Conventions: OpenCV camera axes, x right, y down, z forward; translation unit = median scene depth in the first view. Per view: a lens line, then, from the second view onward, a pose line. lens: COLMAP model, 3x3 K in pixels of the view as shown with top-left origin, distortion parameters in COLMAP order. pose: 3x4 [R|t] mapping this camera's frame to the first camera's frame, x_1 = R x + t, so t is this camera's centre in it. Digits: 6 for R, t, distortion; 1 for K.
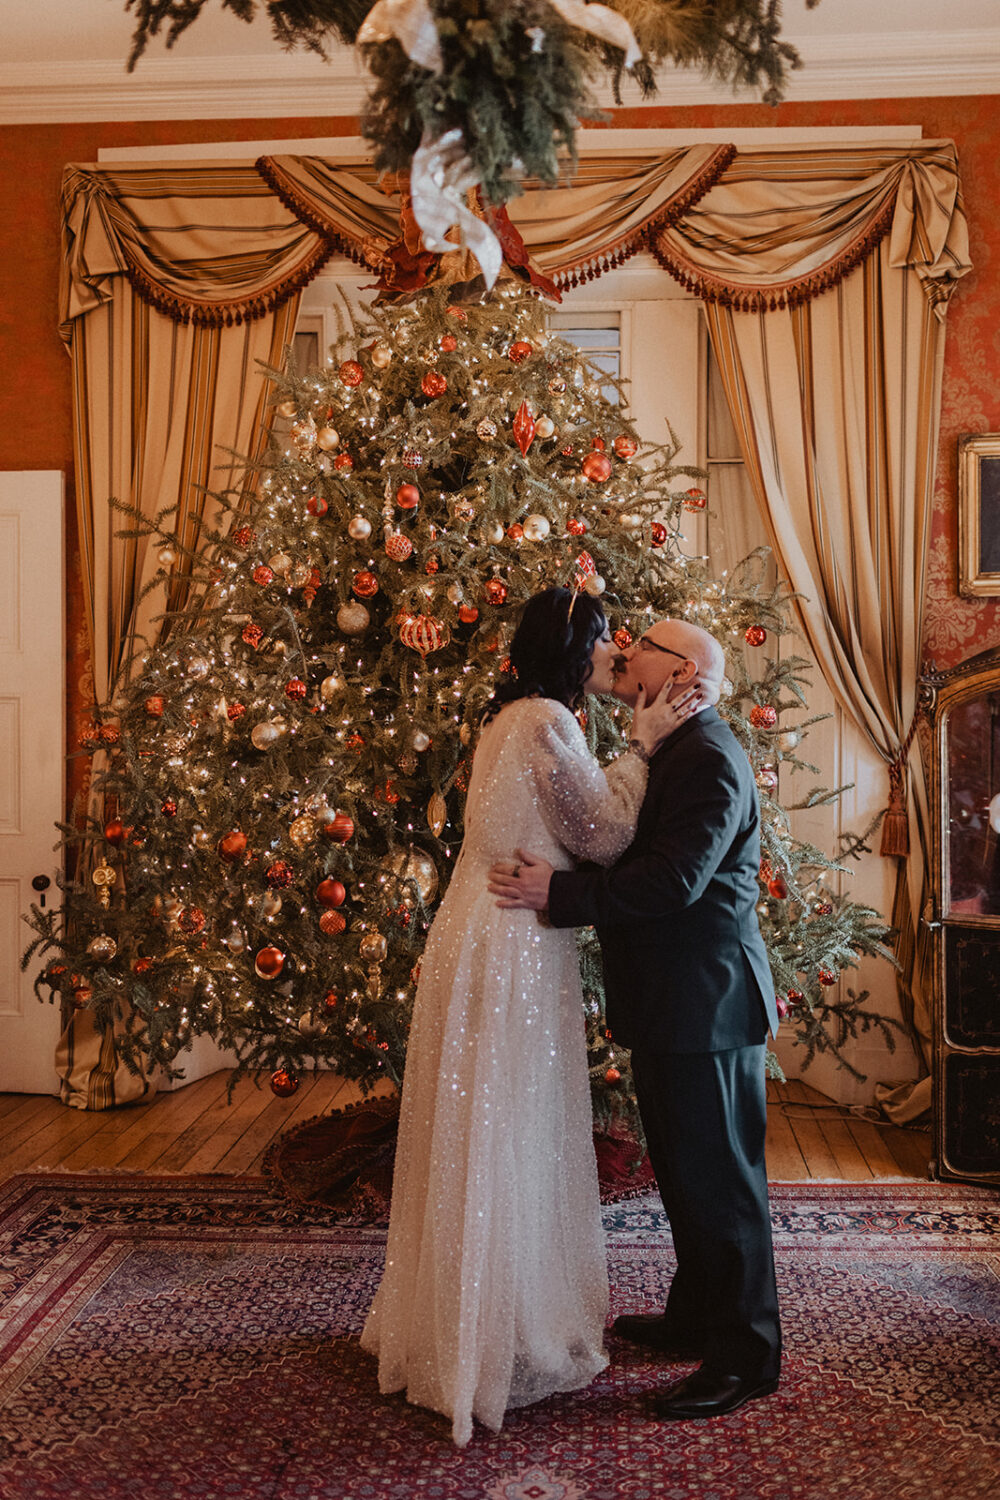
lens RADIAL K [[1448.3, 0, 500.0], [0, 1448.3, 750.0], [0, 0, 1]] dist [0.011332, 0.004277]
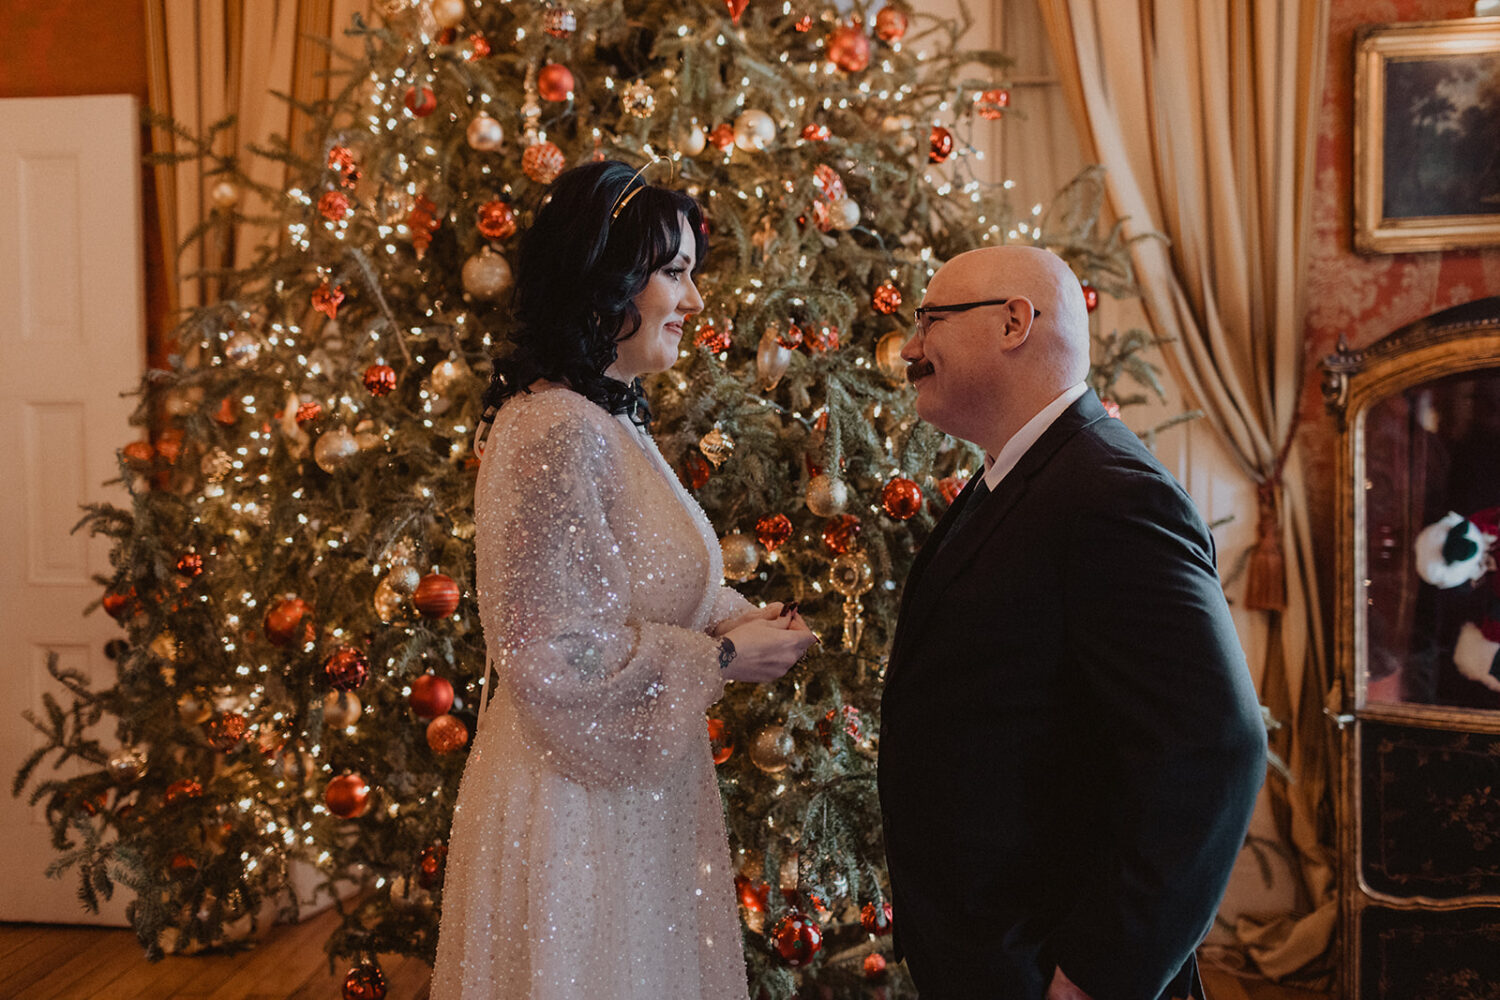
lens RADIAL K [[1448.3, 0, 750.0], [0, 1448.3, 500.0], [0, 0, 1]] dist [0.011332, 0.004277]
pose [[0.999771, -0.006390, -0.020416, 0.034962], [0.006896, 0.999669, 0.024792, -0.002442], [0.020251, -0.024927, 0.999484, 0.333463]]
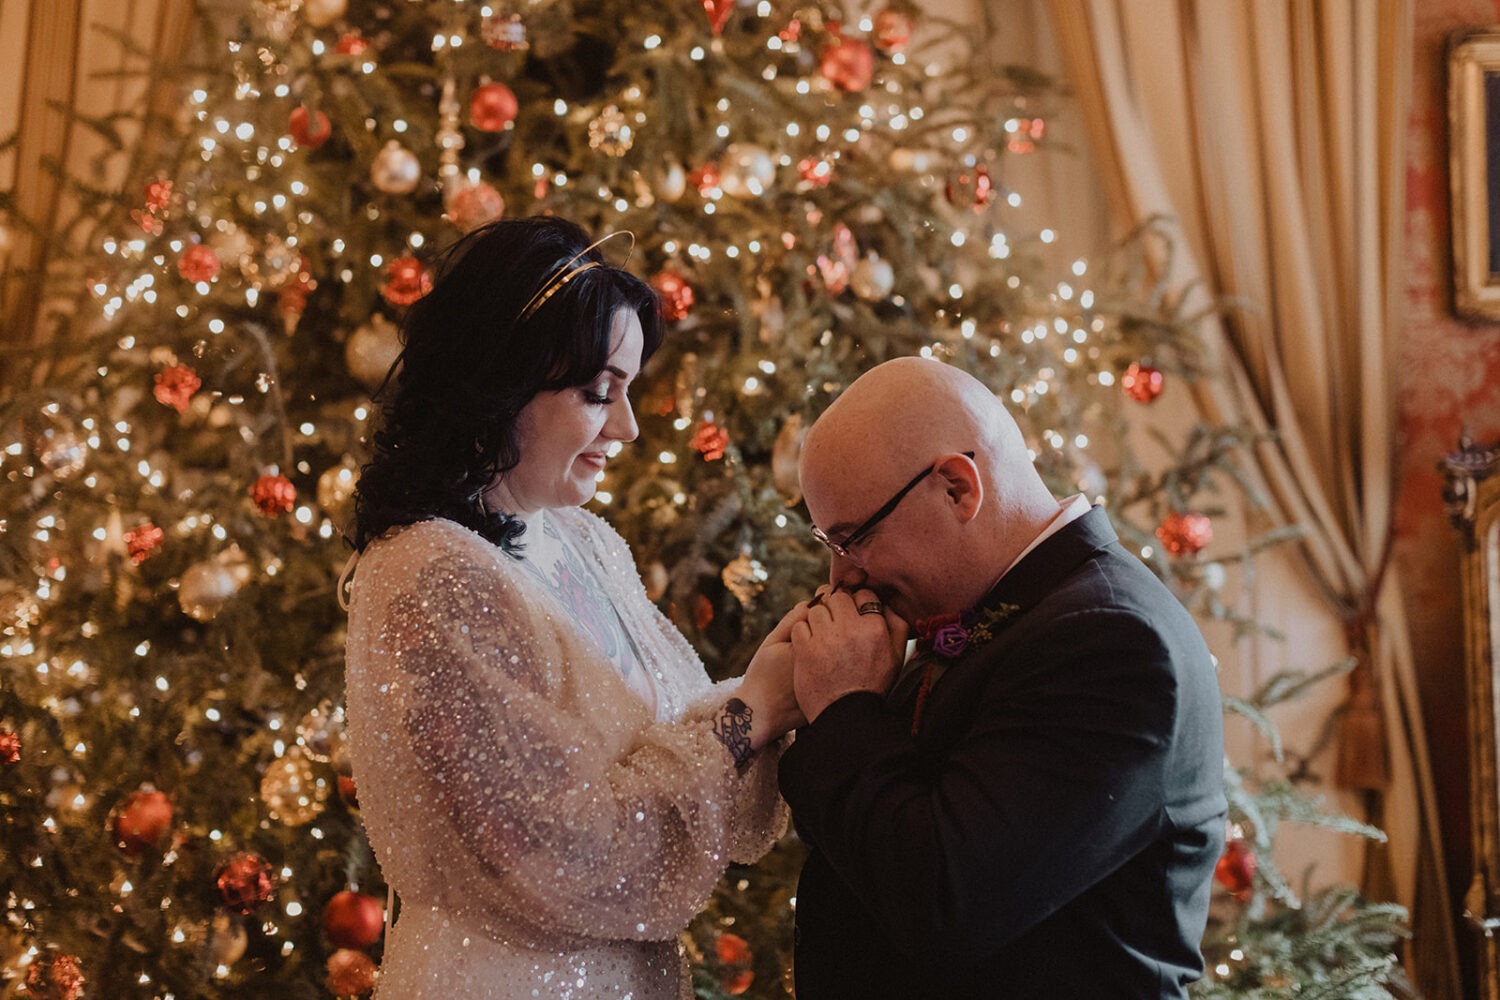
lens RADIAL K [[2224.9, 0, 750.0], [0, 2224.9, 500.0], [0, 0, 1]] dist [0.025959, 0.120609]
pose [[0.994472, -0.015586, 0.103839, -0.055609], [0.020686, 0.998622, -0.048221, -0.000209], [-0.102945, 0.050102, 0.993424, 0.225334]]
